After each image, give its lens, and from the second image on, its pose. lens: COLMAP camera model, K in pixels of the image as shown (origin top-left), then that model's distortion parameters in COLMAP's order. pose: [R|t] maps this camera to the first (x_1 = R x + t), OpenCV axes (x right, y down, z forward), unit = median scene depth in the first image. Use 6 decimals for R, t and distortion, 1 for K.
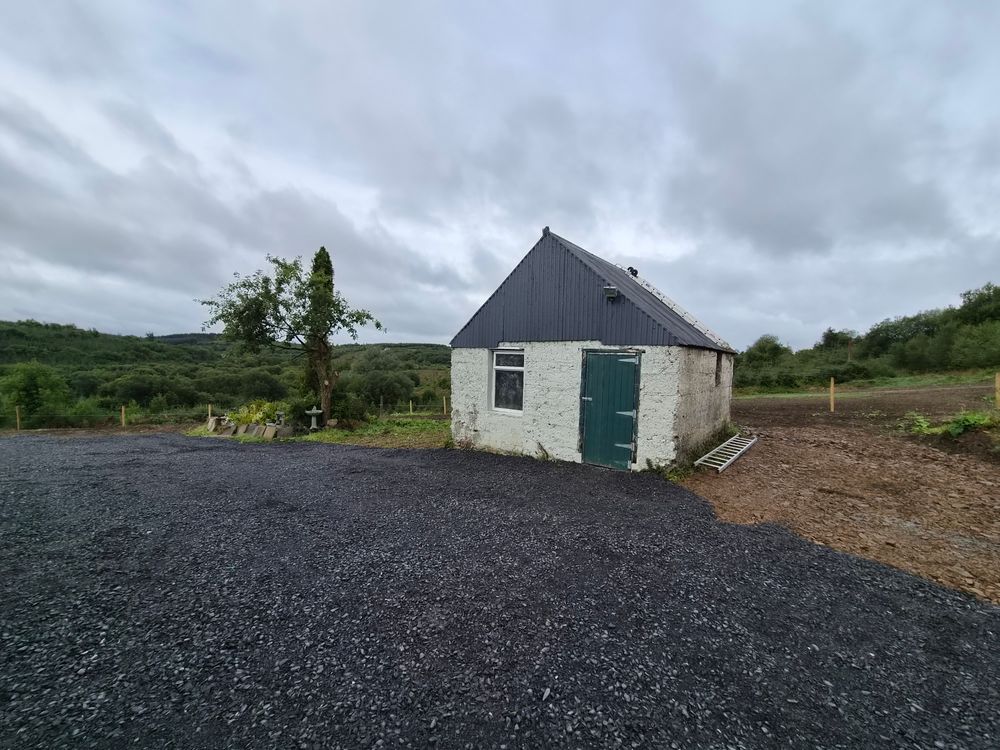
lens RADIAL K [[405.4, 0, 501.4], [0, 405.4, 382.4], [0, 0, 1]] dist [0.001164, -0.000235]
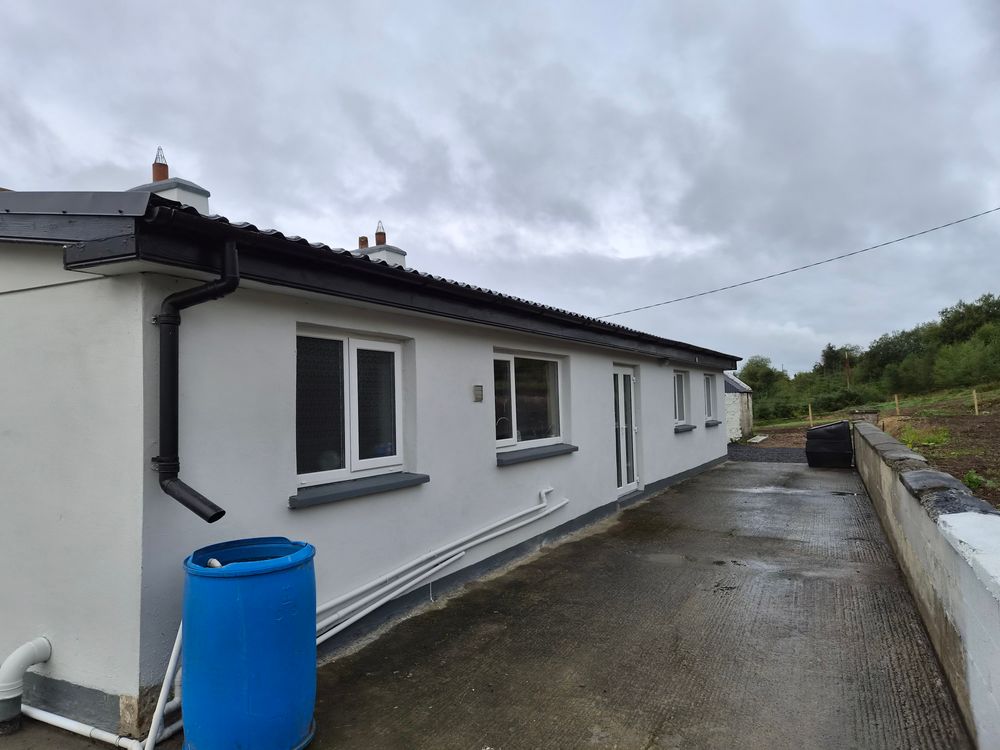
lens RADIAL K [[661.9, 0, 486.5], [0, 661.9, 373.8], [0, 0, 1]] dist [0.068671, -0.048922]
pose [[0.979893, -0.047716, 0.193735, -0.237614], [0.067694, 0.992897, -0.097845, 0.011965], [-0.187690, 0.108992, 0.976162, -0.348579]]
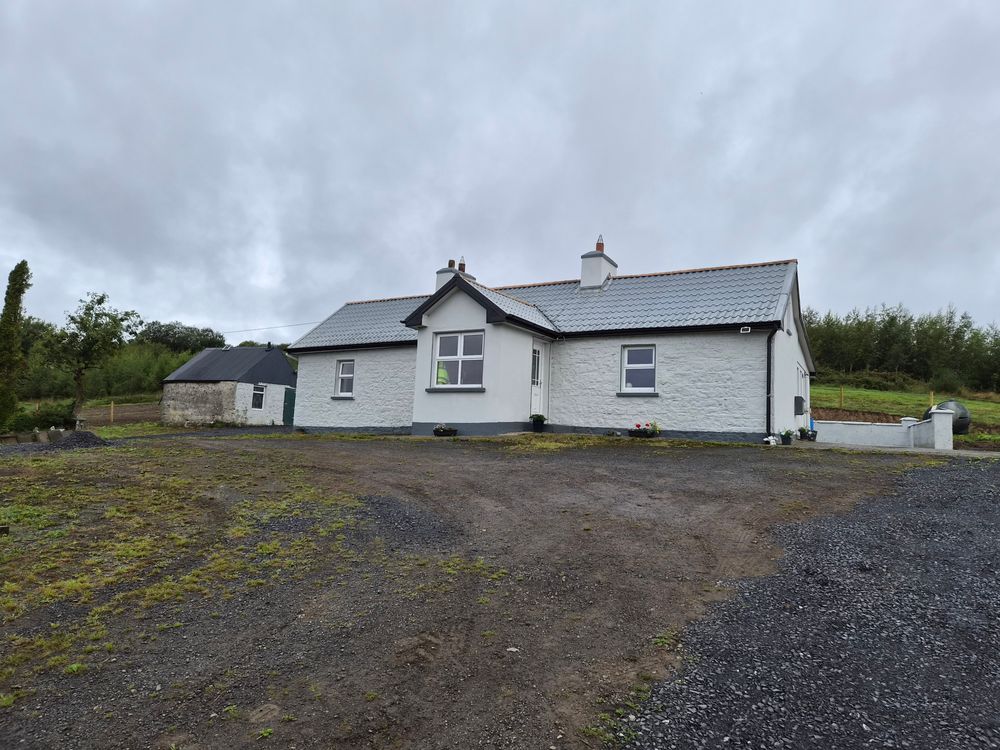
lens RADIAL K [[661.9, 0, 493.3], [0, 661.9, 369.3], [0, 0, 1]] dist [0.068671, -0.048922]
pose [[-0.168553, 0.068270, 0.983326, -0.709800], [0.004845, 0.997644, -0.068434, 0.018728], [-0.985681, -0.006771, -0.168486, 0.041052]]
